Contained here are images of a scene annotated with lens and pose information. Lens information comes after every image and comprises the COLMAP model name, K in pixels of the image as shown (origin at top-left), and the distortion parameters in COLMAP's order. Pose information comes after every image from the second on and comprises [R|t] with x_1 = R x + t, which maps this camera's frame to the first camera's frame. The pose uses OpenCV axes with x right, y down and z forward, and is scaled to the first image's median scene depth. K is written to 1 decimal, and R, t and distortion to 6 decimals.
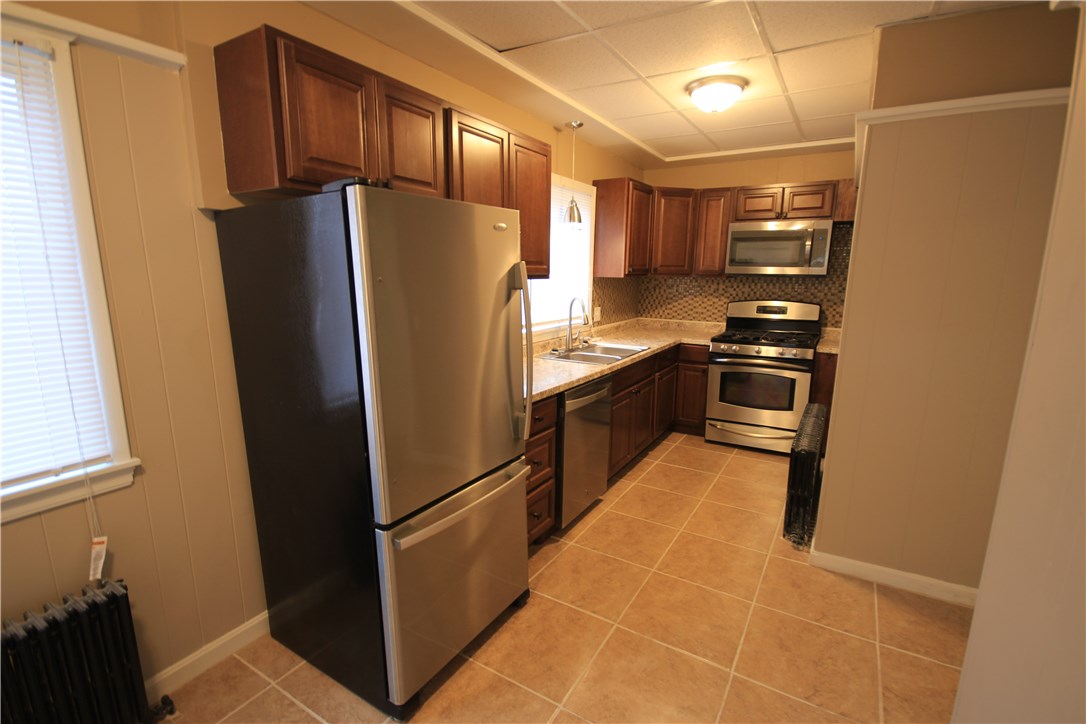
lens RADIAL K [[501.6, 0, 543.2], [0, 501.6, 364.3], [0, 0, 1]] dist [-0.001396, -0.001639]
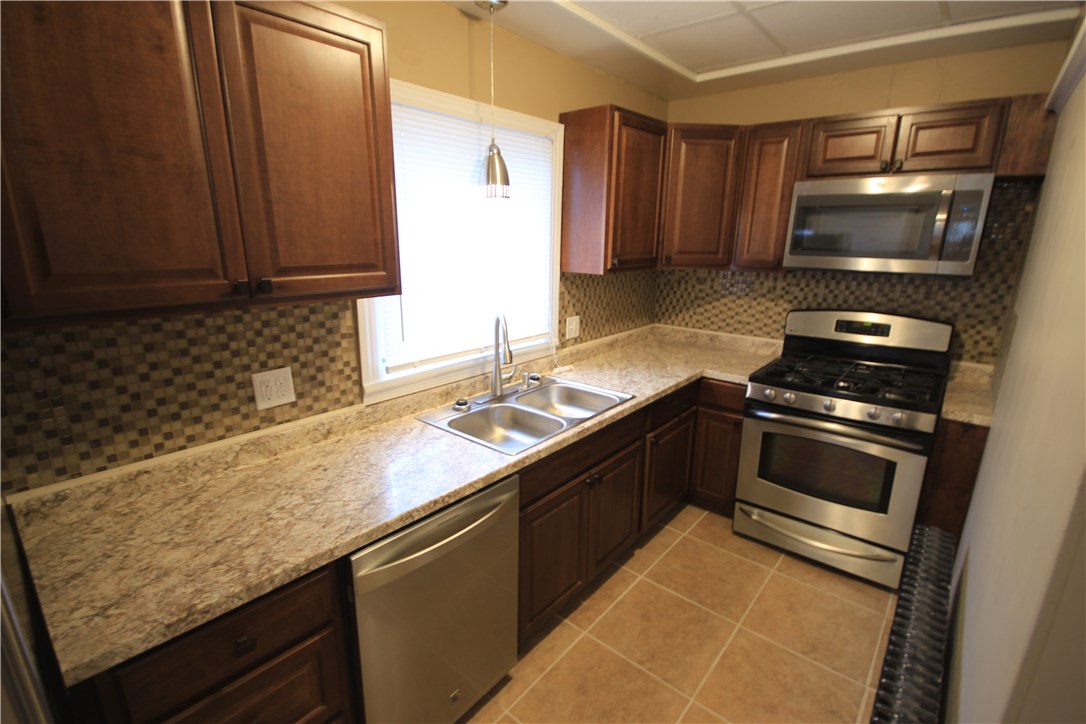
lens RADIAL K [[501.6, 0, 542.0], [0, 501.6, 364.6], [0, 0, 1]] dist [-0.001396, -0.001639]
pose [[0.988117, 0.039766, -0.148470, 0.175140], [-0.029480, 0.997051, 0.070853, -0.100907], [0.150850, -0.065635, 0.986375, 0.362293]]
